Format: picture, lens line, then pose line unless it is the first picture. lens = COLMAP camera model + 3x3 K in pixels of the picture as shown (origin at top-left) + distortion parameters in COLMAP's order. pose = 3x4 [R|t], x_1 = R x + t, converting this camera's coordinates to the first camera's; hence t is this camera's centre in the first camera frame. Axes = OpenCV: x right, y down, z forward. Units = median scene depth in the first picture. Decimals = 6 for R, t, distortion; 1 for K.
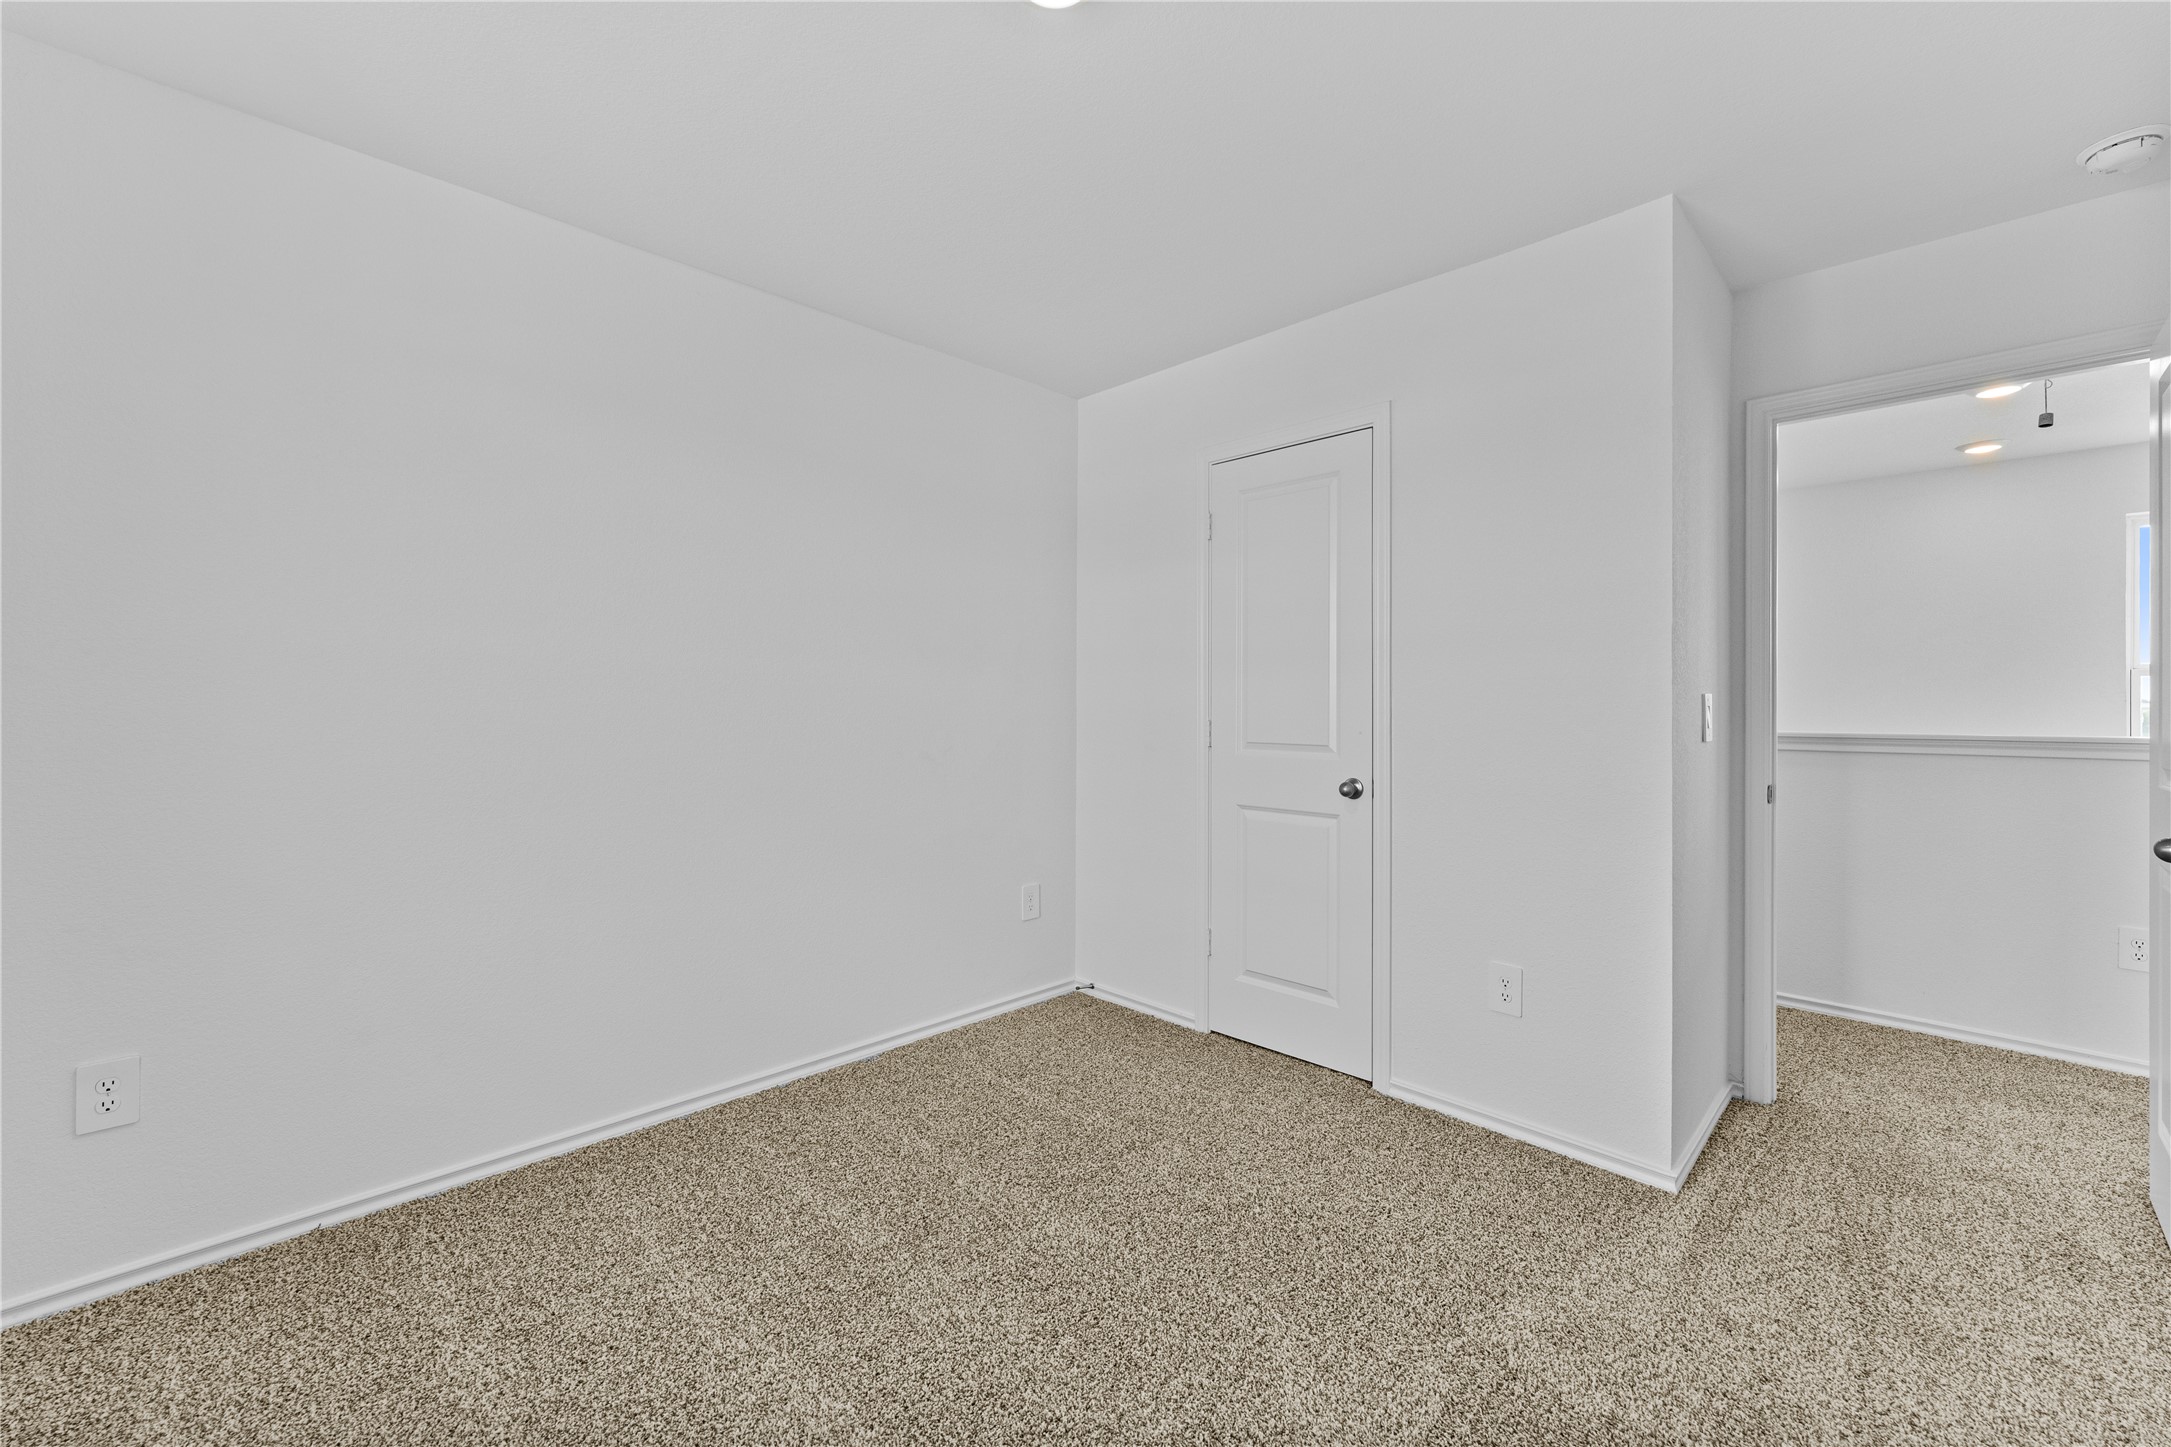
lens RADIAL K [[874.2, 0, 1084.0], [0, 874.2, 704.3], [0, 0, 1]] dist [-0.008604, 0.000742]
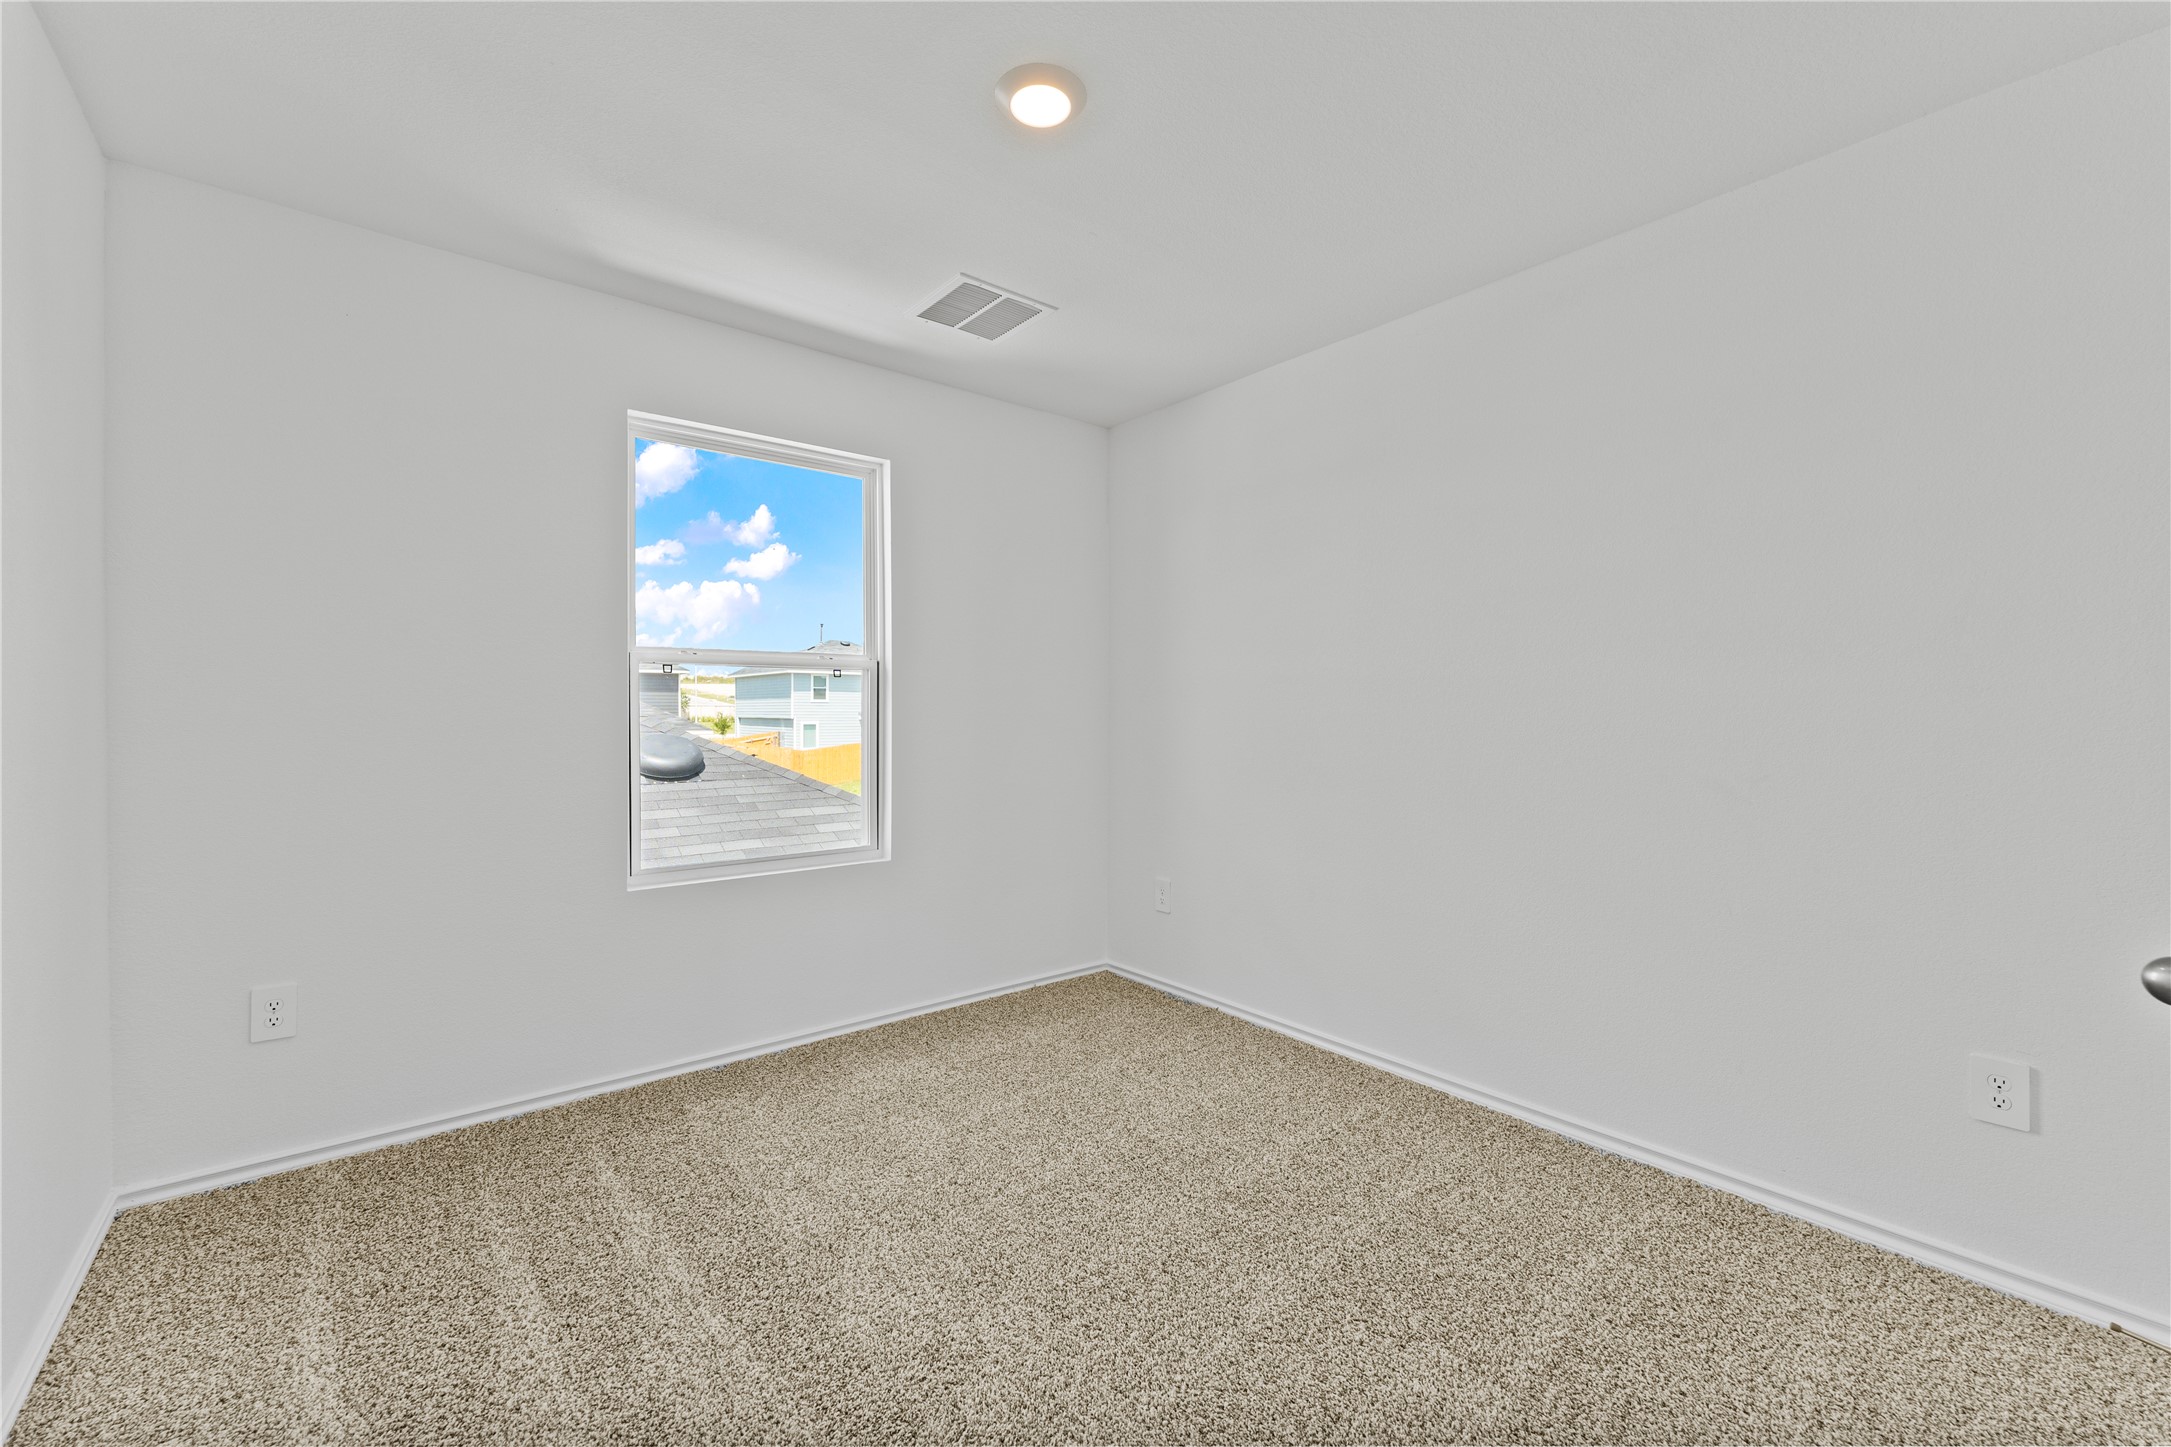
lens RADIAL K [[874.2, 0, 1077.0], [0, 874.2, 717.7], [0, 0, 1]] dist [-0.008604, 0.000742]
pose [[-0.112718, 0.005096, -0.993614, 0.615929], [-0.001084, 0.999986, 0.005252, 0.002012], [0.993626, 0.001669, -0.112711, 0.618908]]
